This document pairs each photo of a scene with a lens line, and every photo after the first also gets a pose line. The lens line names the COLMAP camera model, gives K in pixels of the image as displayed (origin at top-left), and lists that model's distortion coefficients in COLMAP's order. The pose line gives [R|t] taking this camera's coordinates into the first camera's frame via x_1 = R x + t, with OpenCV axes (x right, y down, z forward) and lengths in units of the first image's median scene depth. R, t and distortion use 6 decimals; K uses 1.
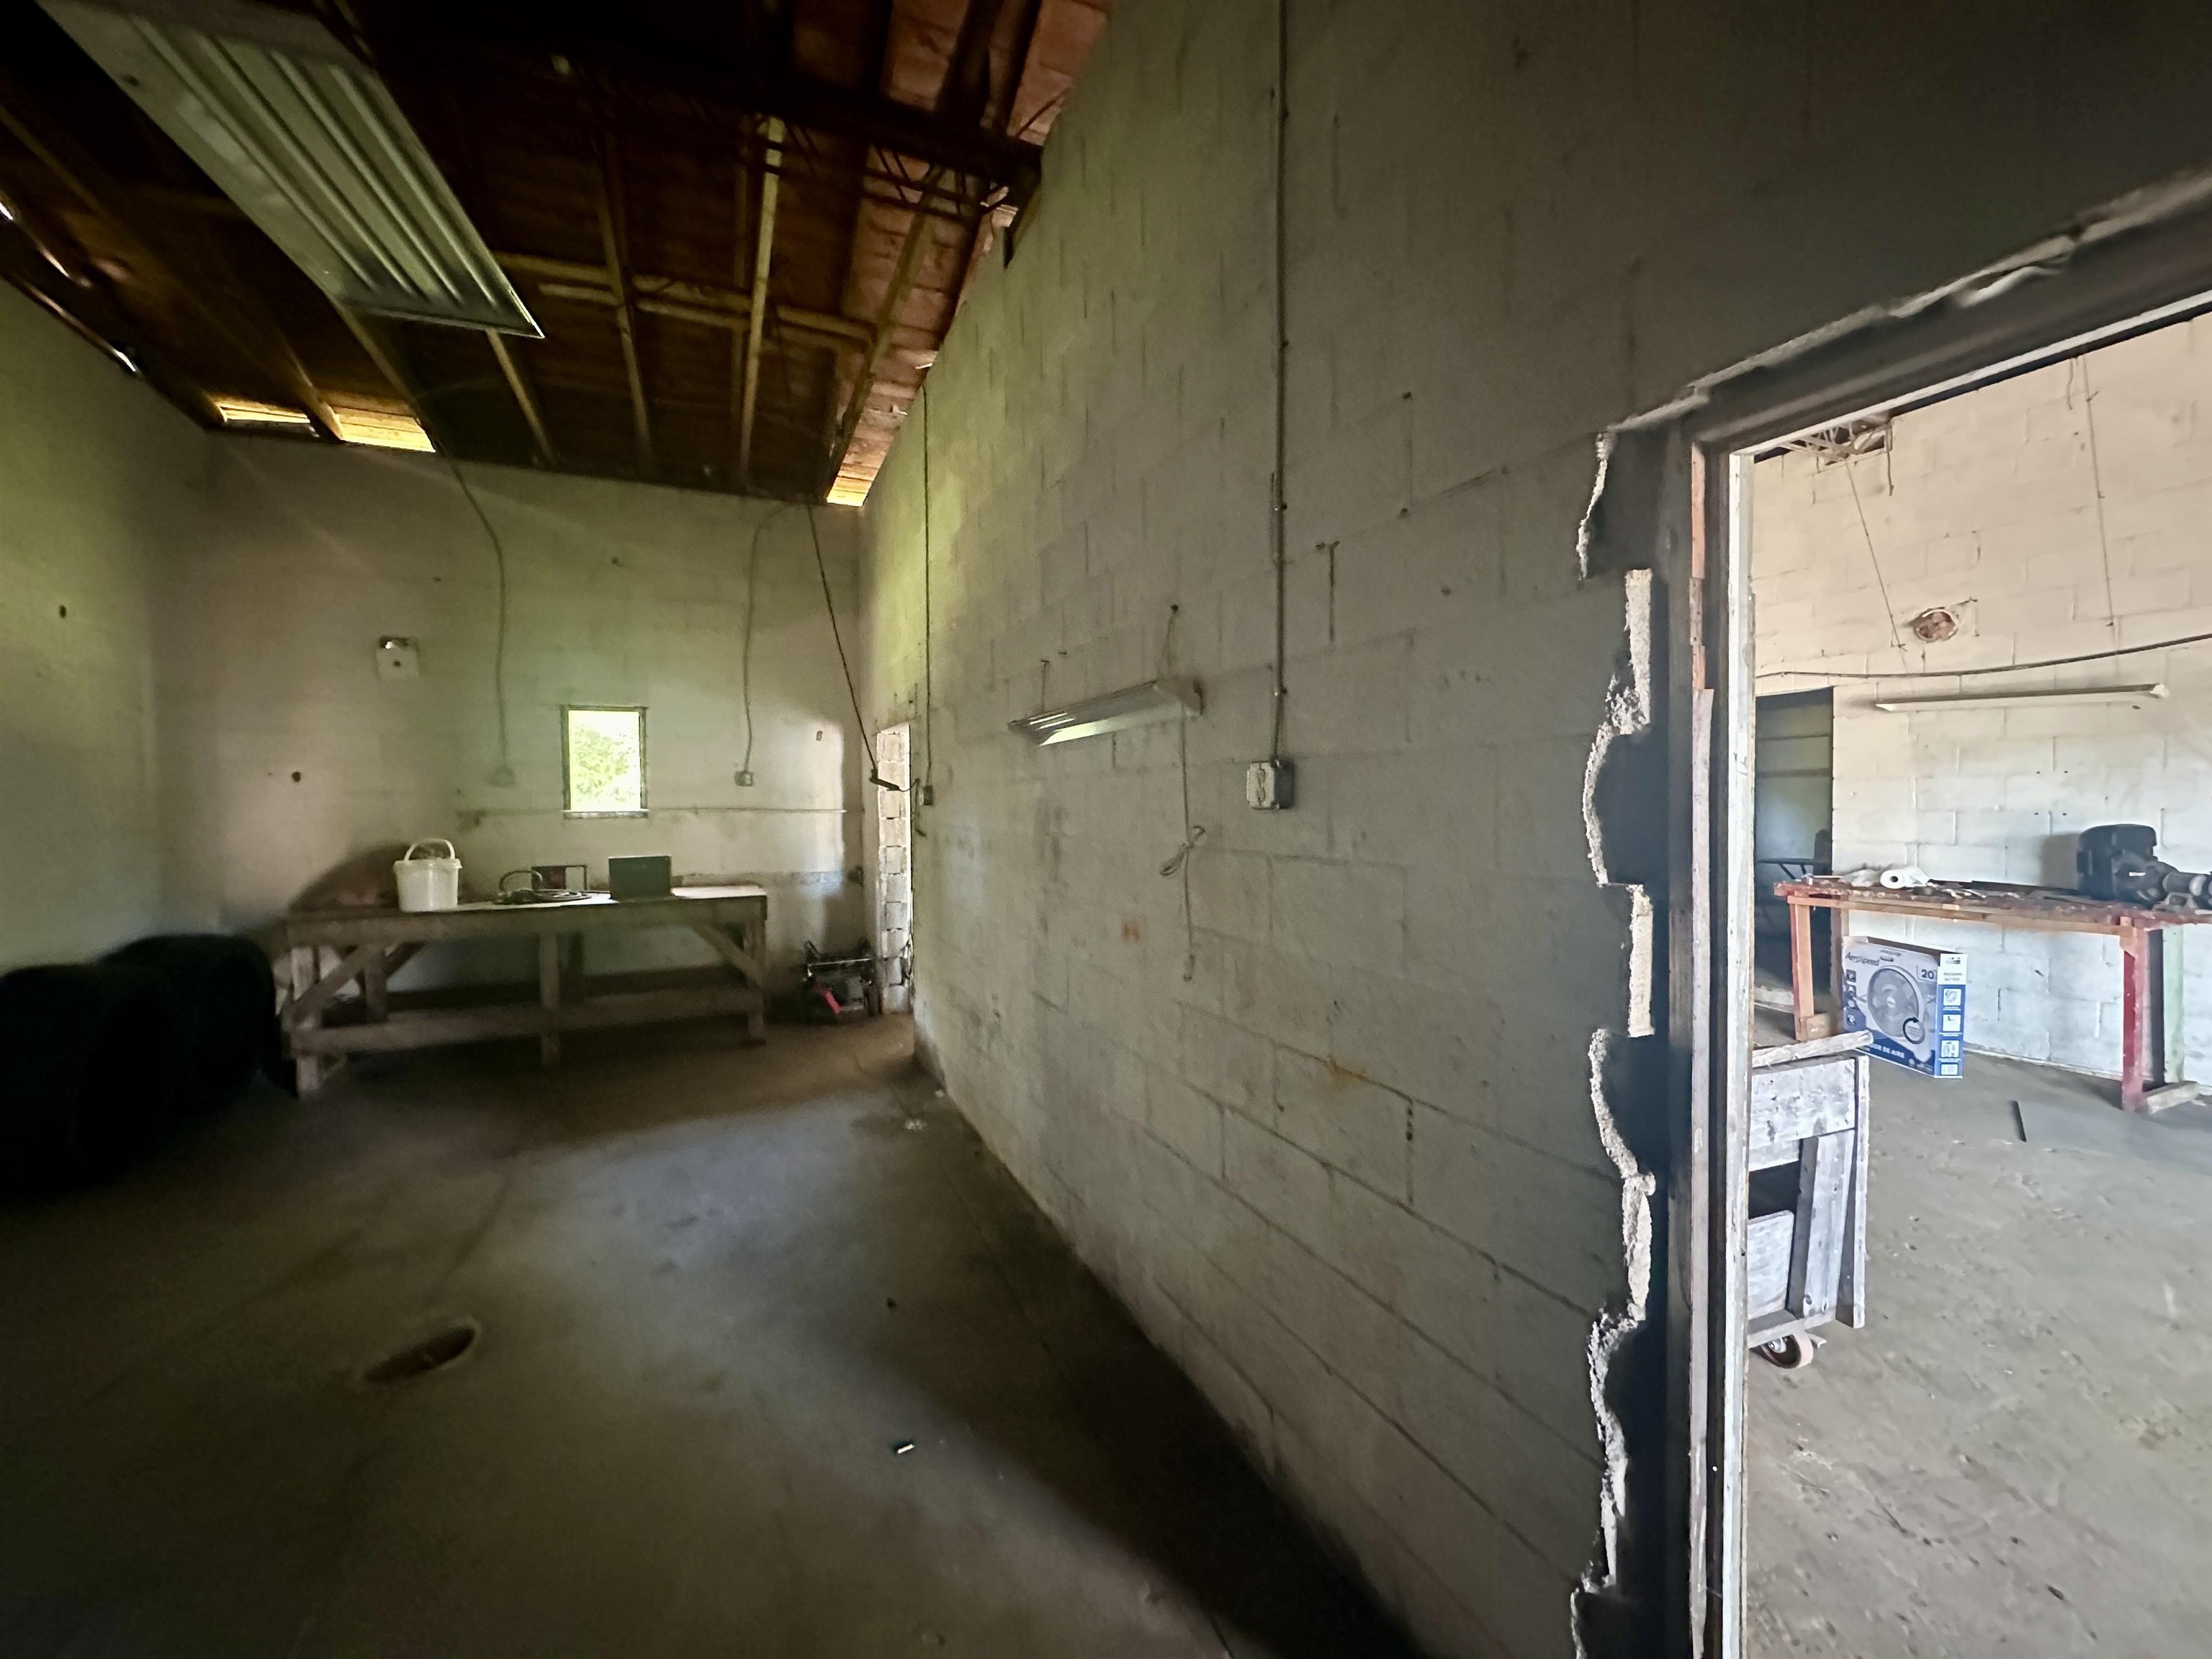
lens RADIAL K [[890.8, 0, 1110.3], [0, 890.8, 822.9], [0, 0, 1]] dist [-0.002352, -0.000717]
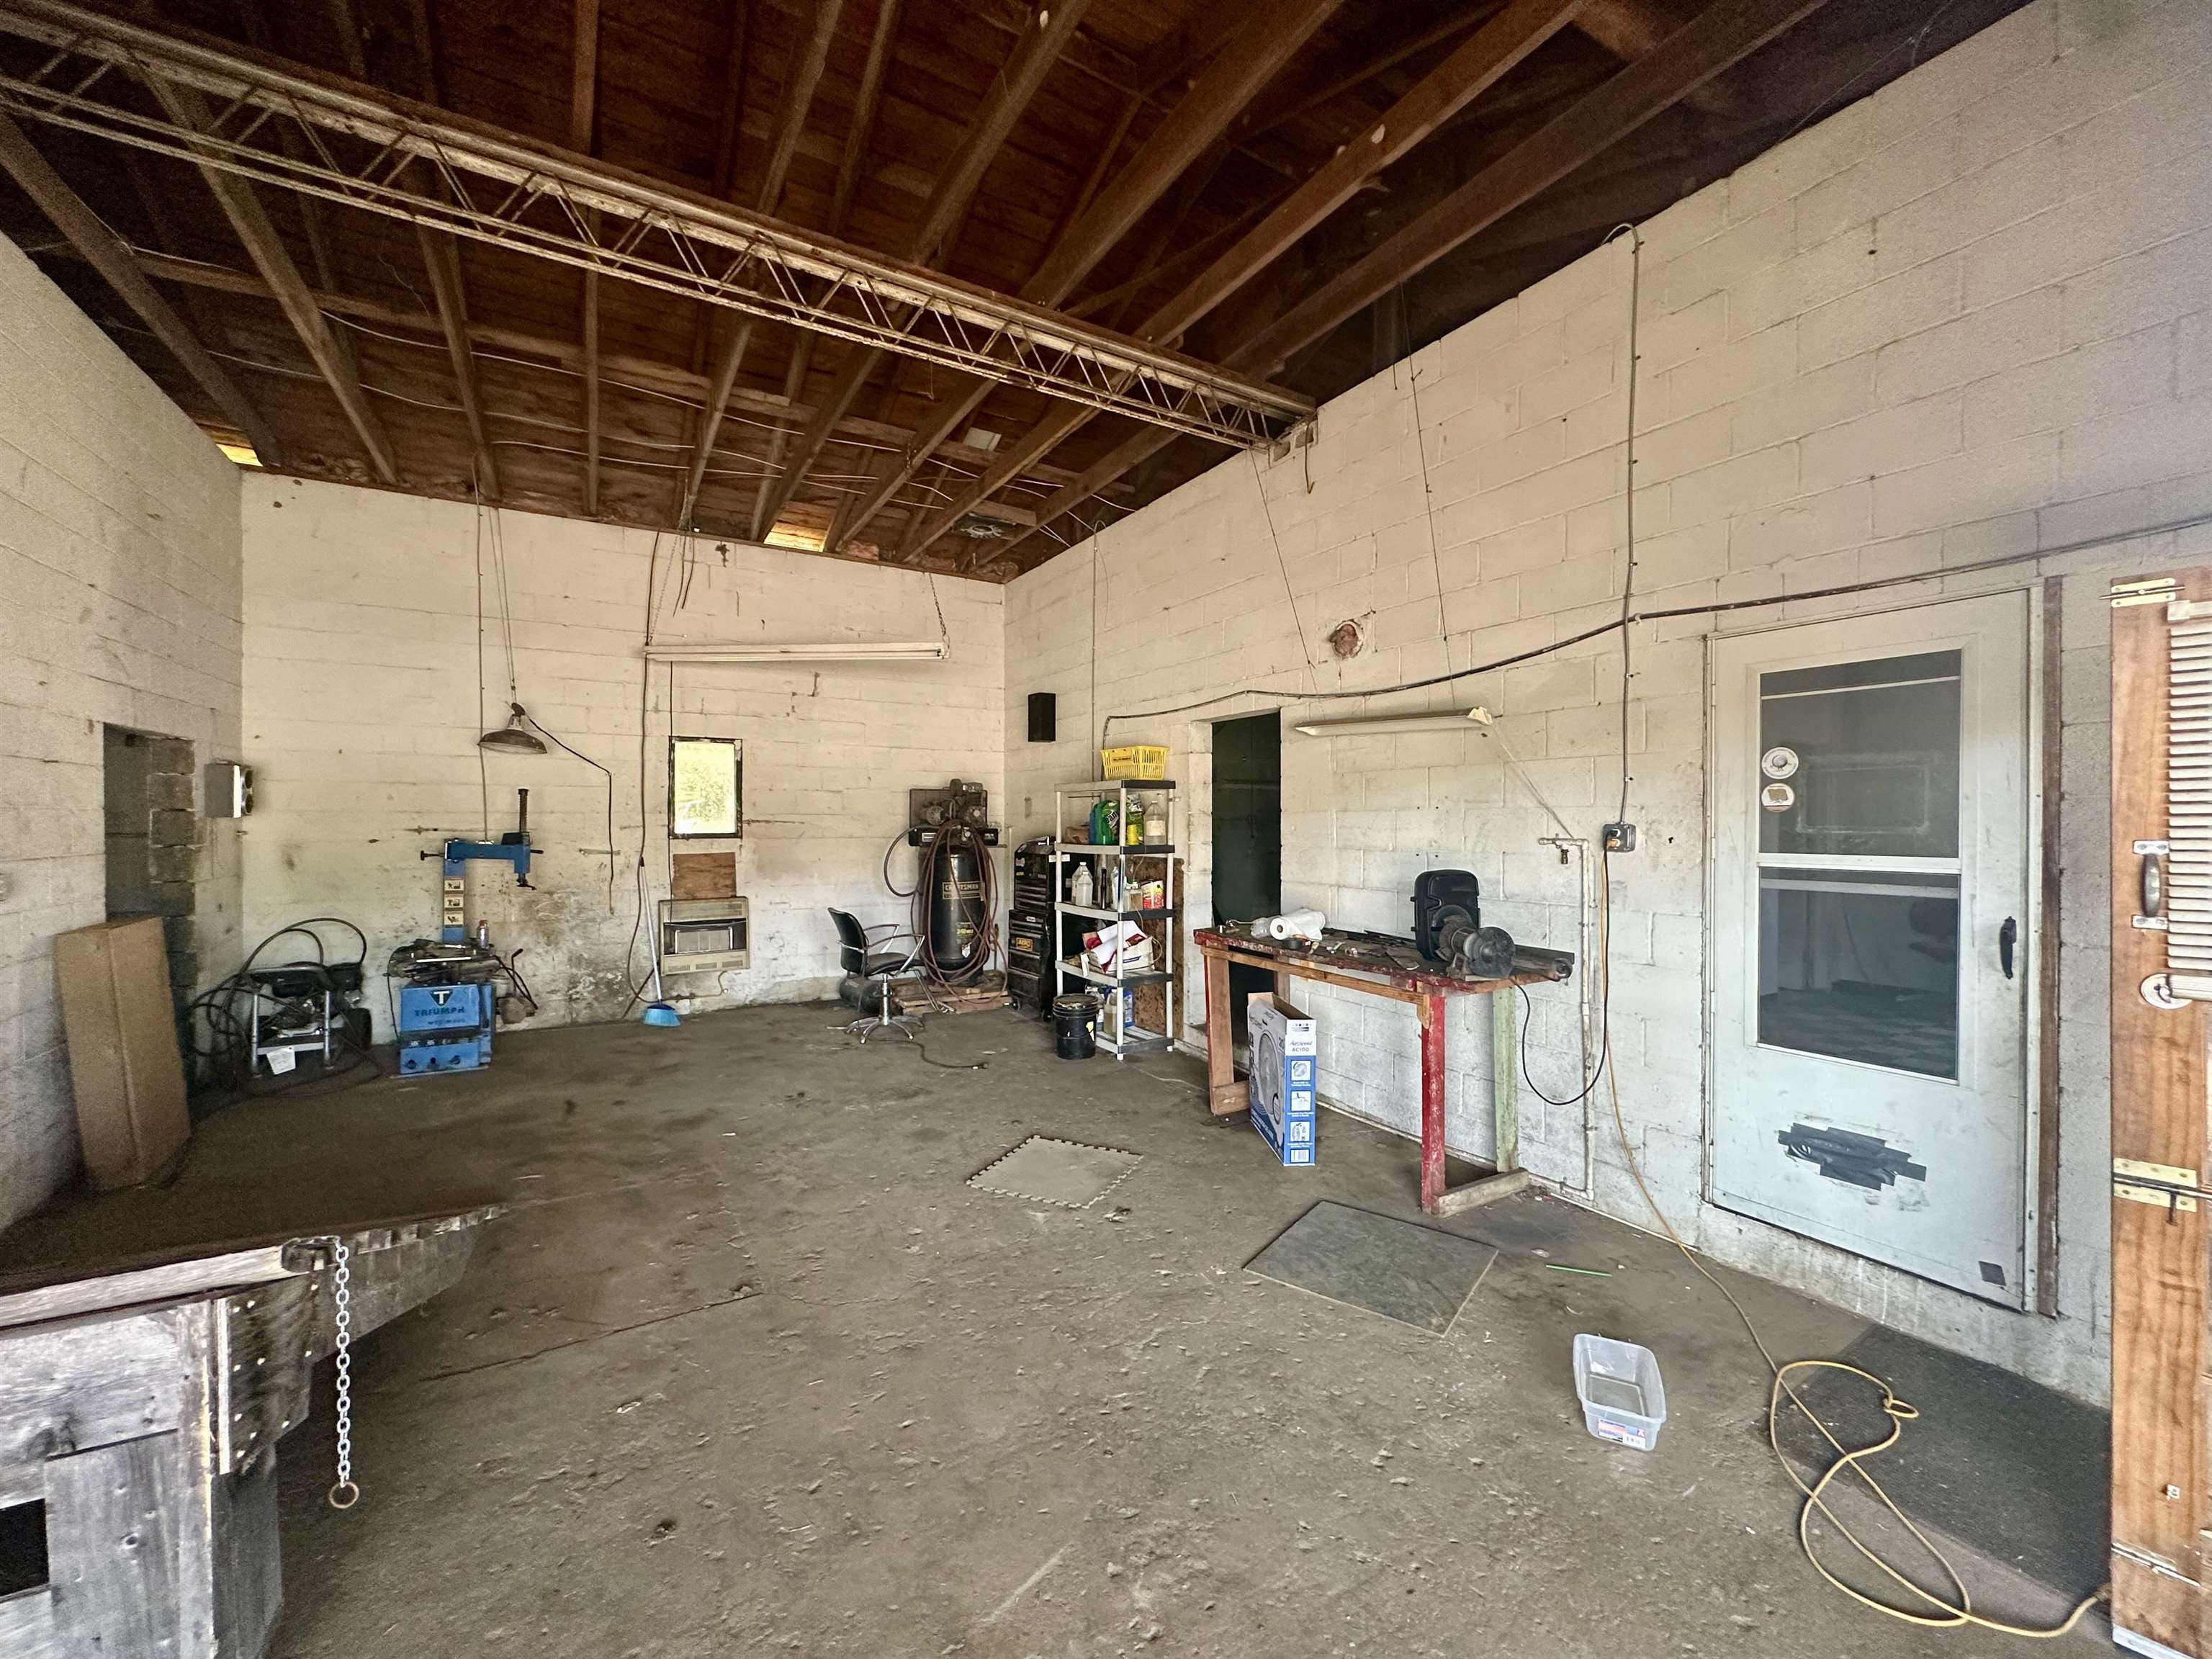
lens RADIAL K [[890.8, 0, 1097.7], [0, 890.8, 825.3], [0, 0, 1]] dist [-0.002352, -0.000717]
pose [[0.994855, -0.000566, 0.101303, 0.653581], [0.002017, 0.999897, -0.014216, -0.028014], [-0.101285, 0.014348, 0.994754, 0.159674]]
